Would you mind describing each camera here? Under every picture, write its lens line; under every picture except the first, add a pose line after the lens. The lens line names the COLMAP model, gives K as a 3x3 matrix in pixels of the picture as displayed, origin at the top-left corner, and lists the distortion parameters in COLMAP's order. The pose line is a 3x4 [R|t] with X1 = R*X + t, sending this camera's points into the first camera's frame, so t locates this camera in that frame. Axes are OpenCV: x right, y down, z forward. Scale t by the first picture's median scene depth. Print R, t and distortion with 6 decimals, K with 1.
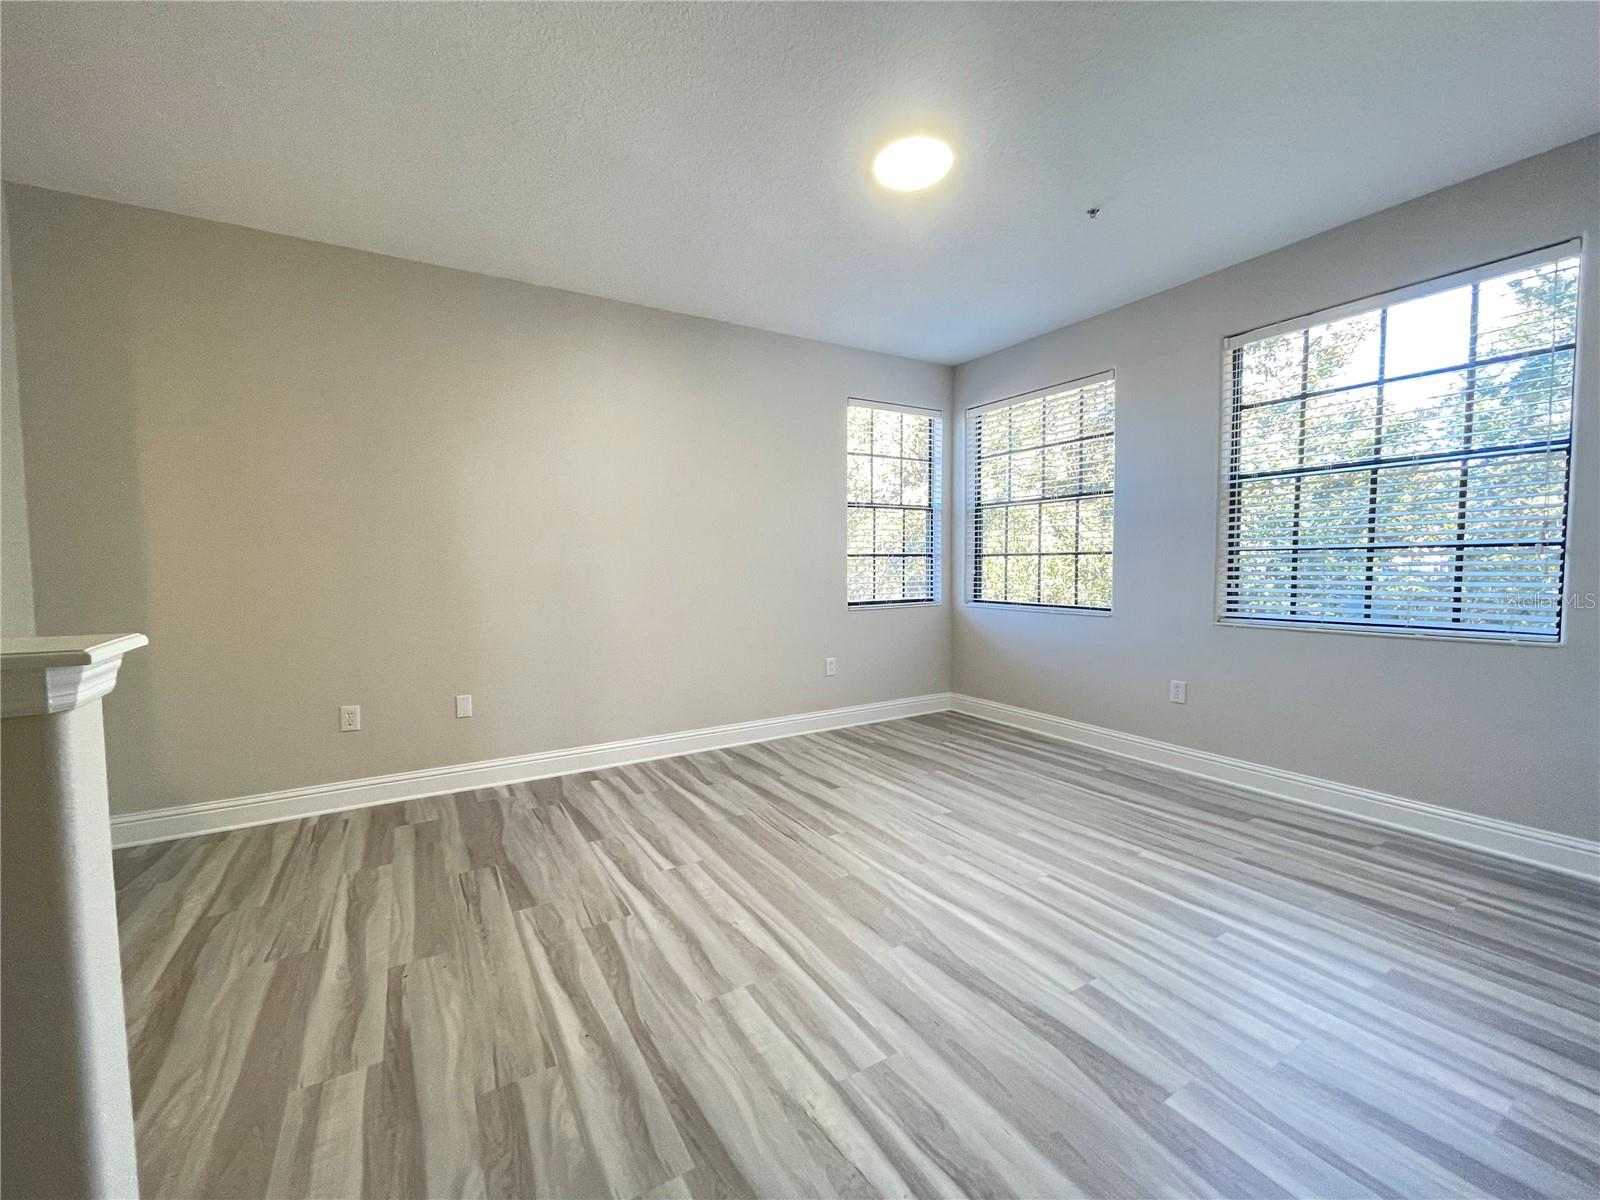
lens RADIAL K [[646.8, 0, 794.6], [0, 646.8, 600.9], [0, 0, 1]] dist [-0.002231, 0.001137]
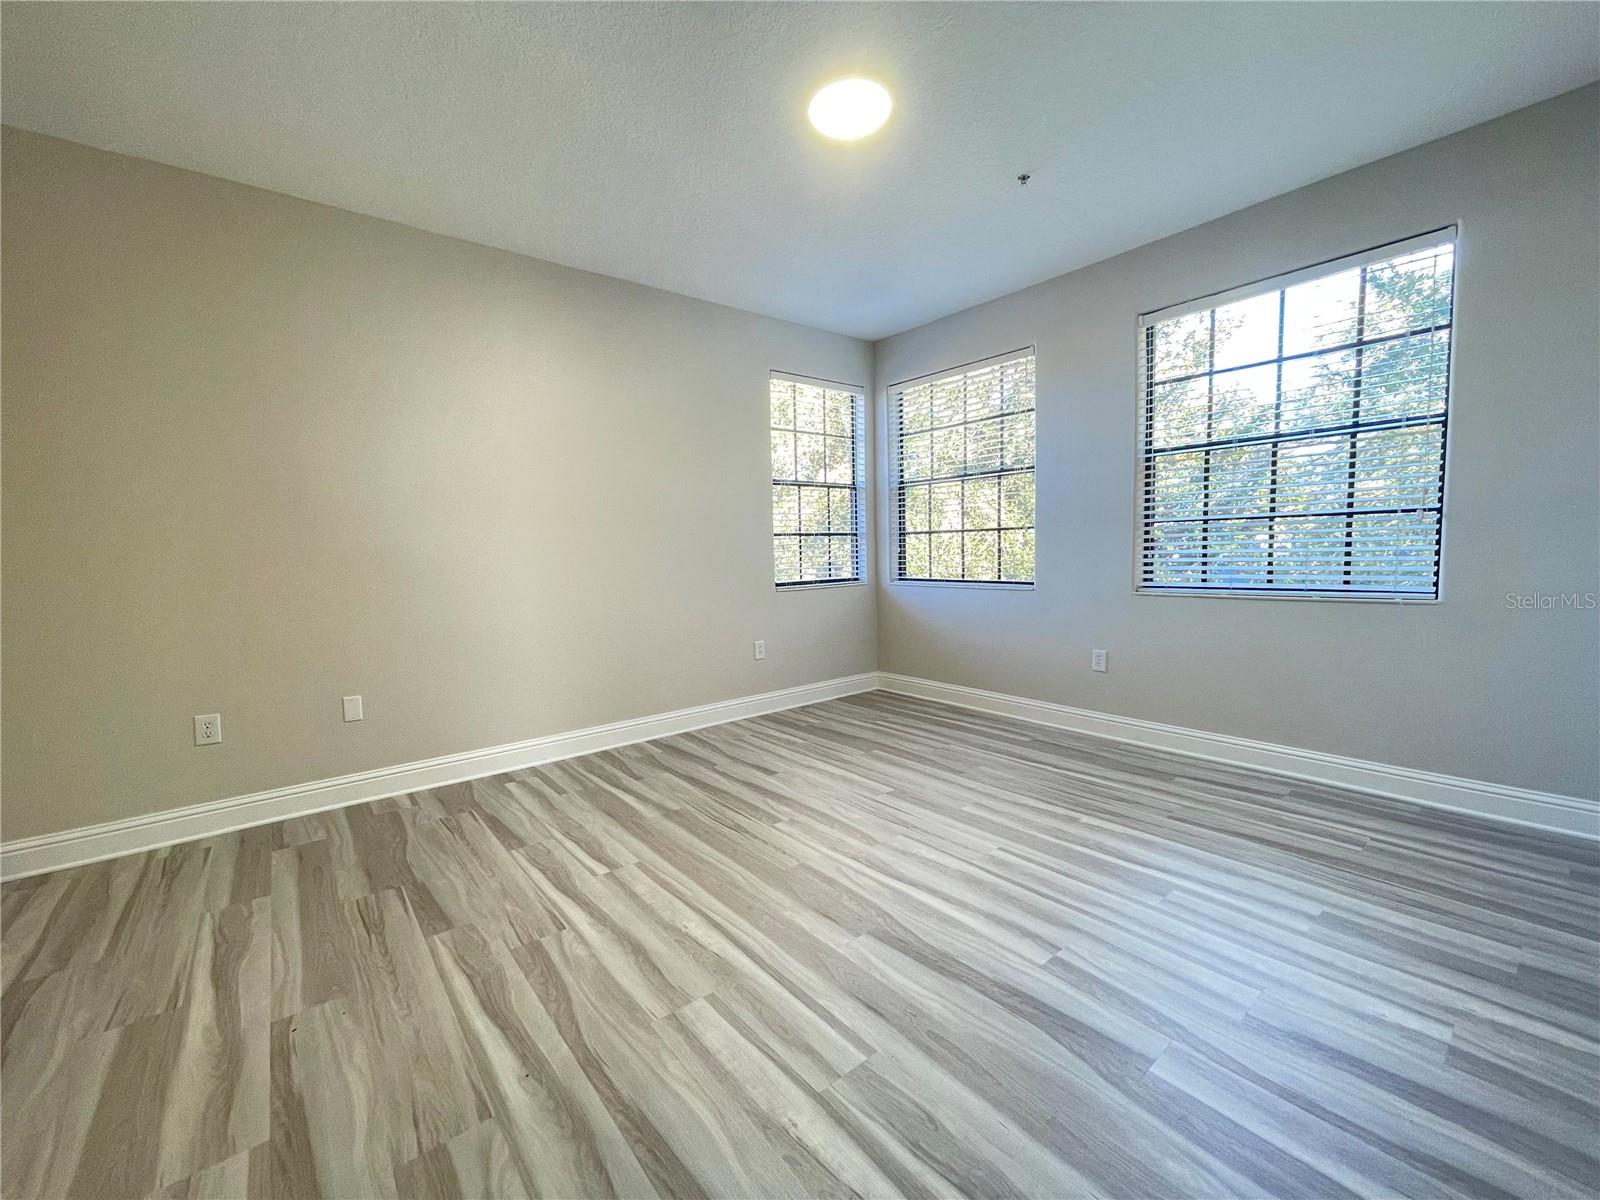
lens RADIAL K [[646.8, 0, 793.7], [0, 646.8, 601.2], [0, 0, 1]] dist [-0.002231, 0.001137]
pose [[0.990135, -0.027126, 0.137468, -0.044564], [0.024259, 0.999453, 0.022485, 0.015849], [-0.138003, -0.018929, 0.990251, 0.066210]]
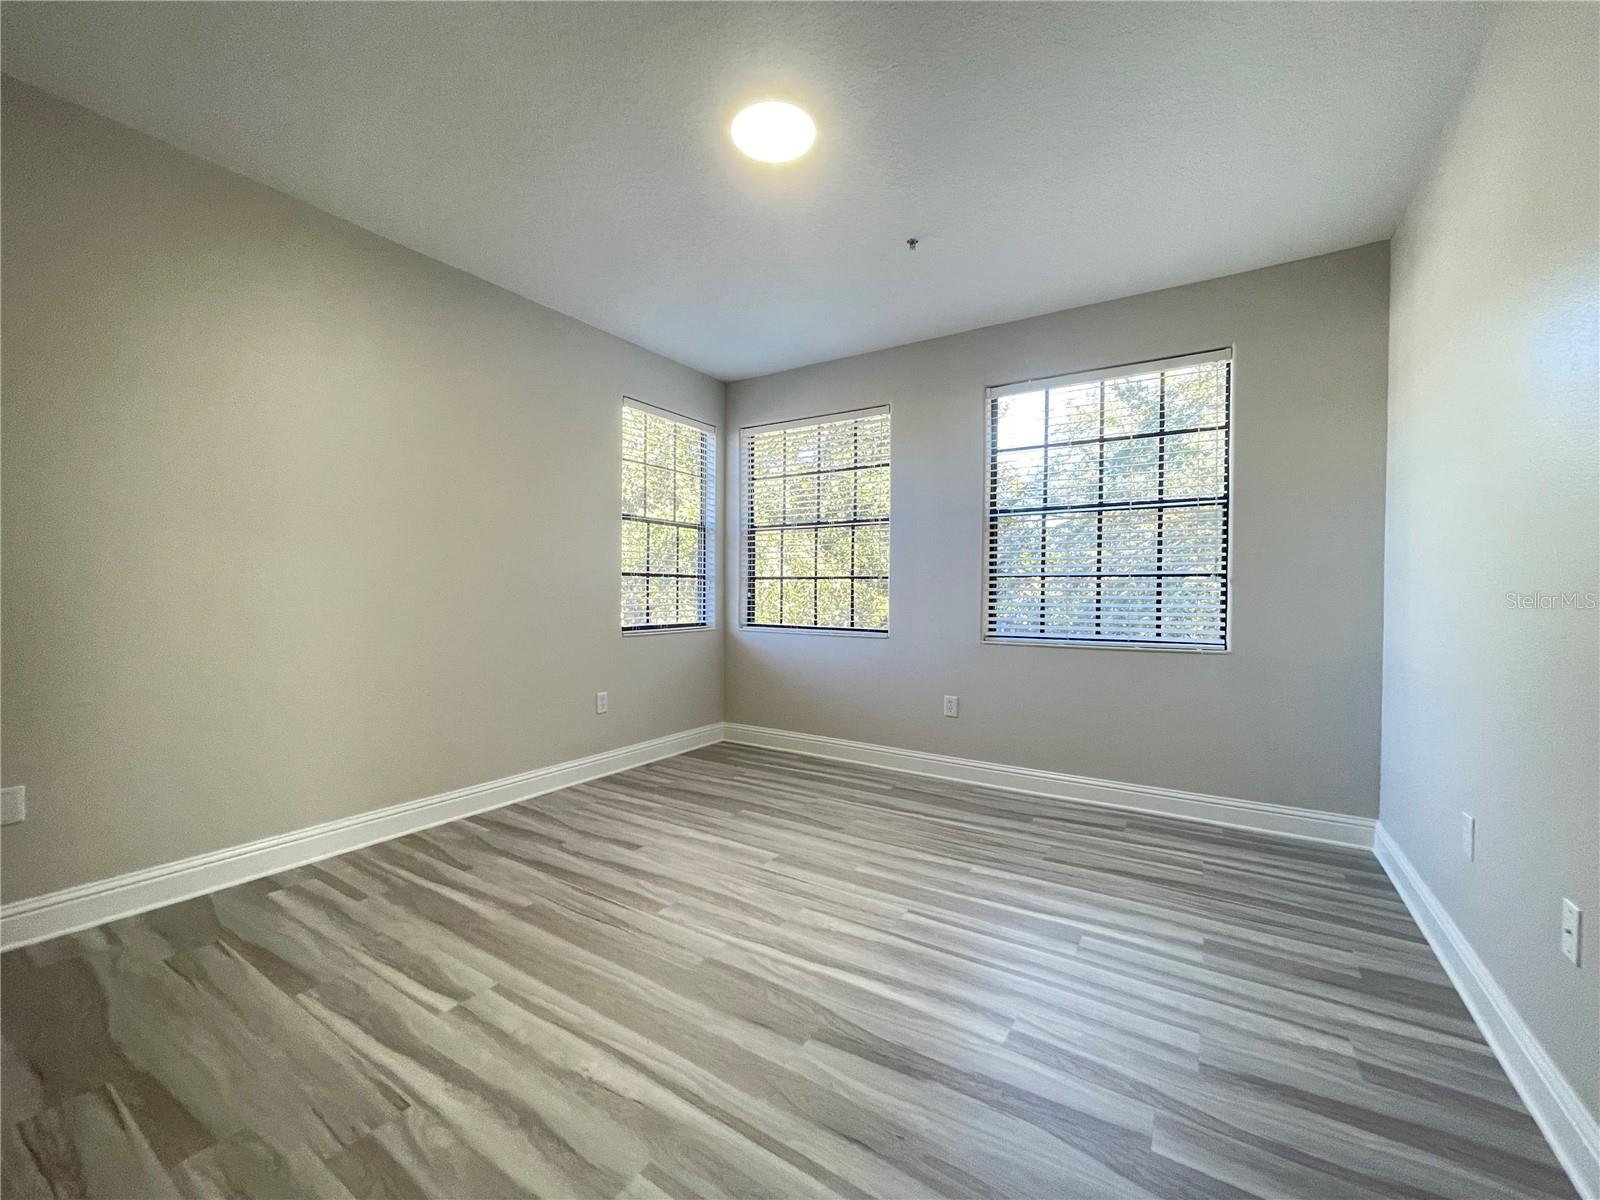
lens RADIAL K [[646.8, 0, 792.9], [0, 646.8, 601.9], [0, 0, 1]] dist [-0.002231, 0.001137]
pose [[0.898382, 0.008940, 0.439123, -0.174889], [0.009761, 0.999140, -0.040311, 0.010668], [-0.439106, 0.040501, 0.897522, 0.205218]]
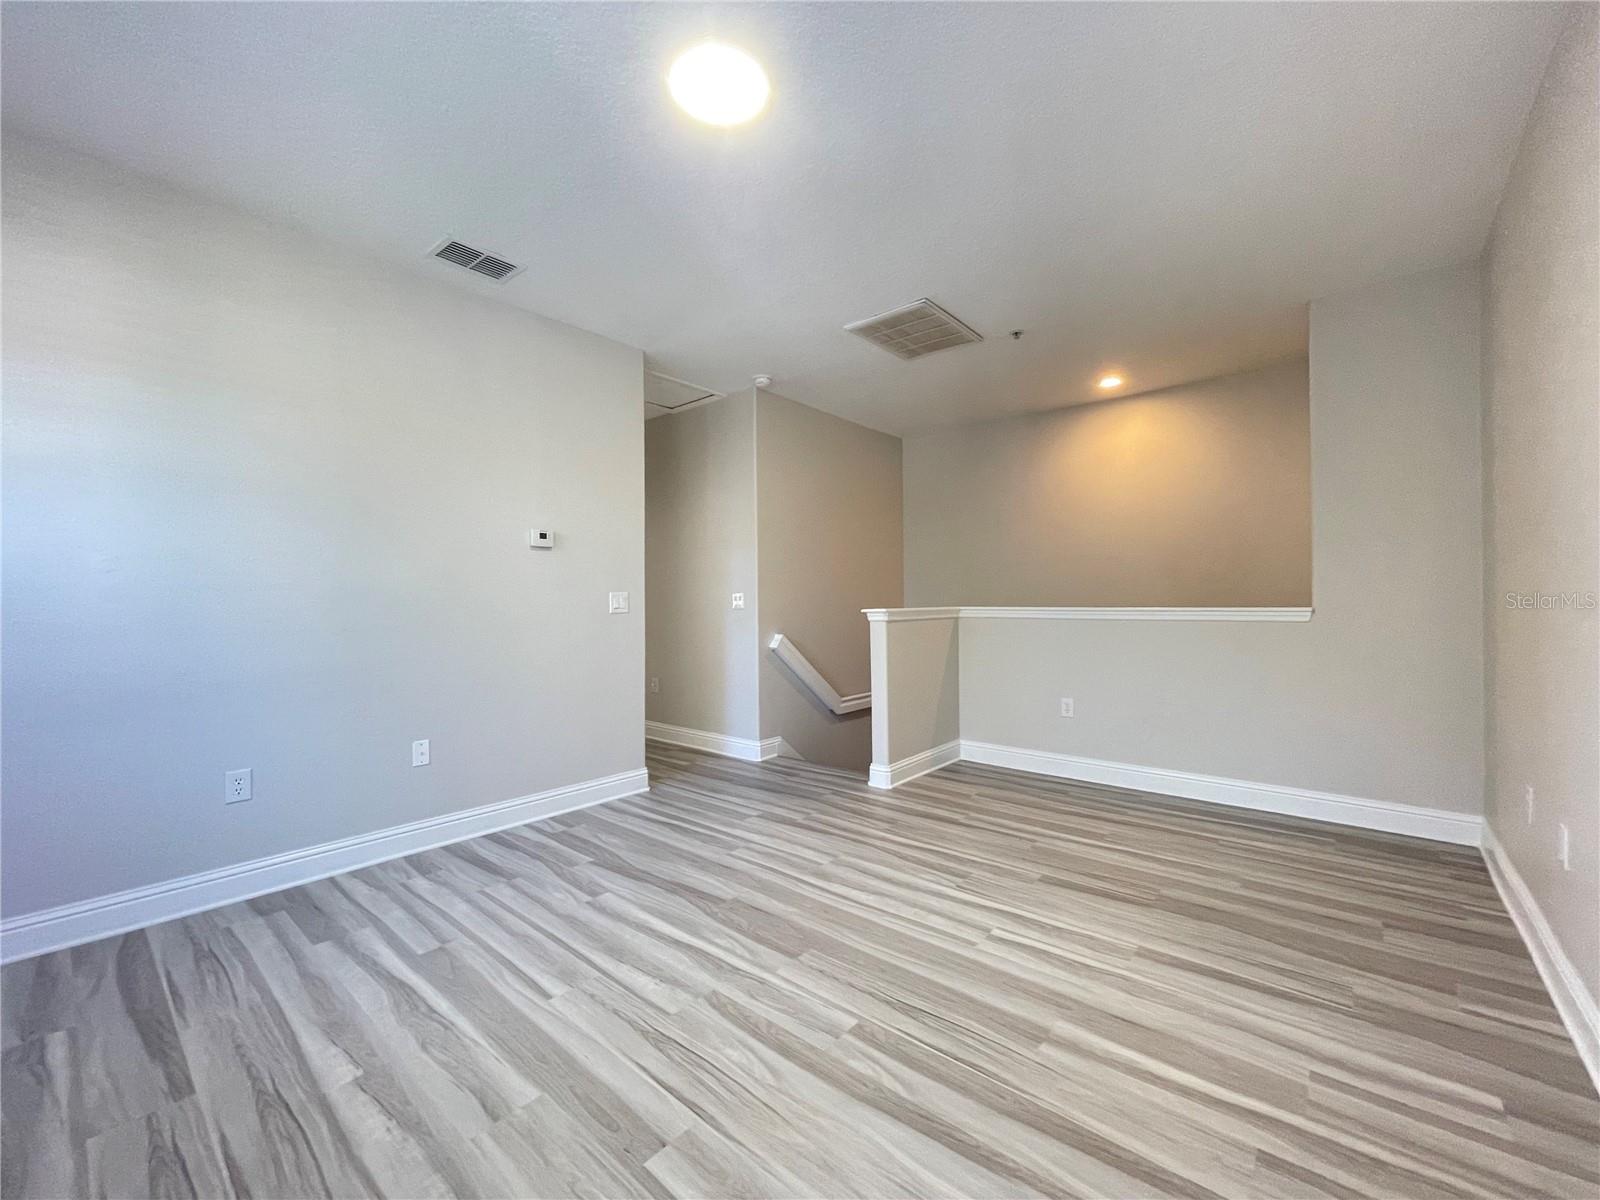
lens RADIAL K [[646.8, 0, 791.1], [0, 646.8, 599.4], [0, 0, 1]] dist [-0.002231, 0.001137]
pose [[-0.950009, 0.015550, -0.311834, 0.346738], [-0.001742, 0.998479, 0.055097, -0.091968], [0.312217, 0.052886, -0.948538, 1.765035]]
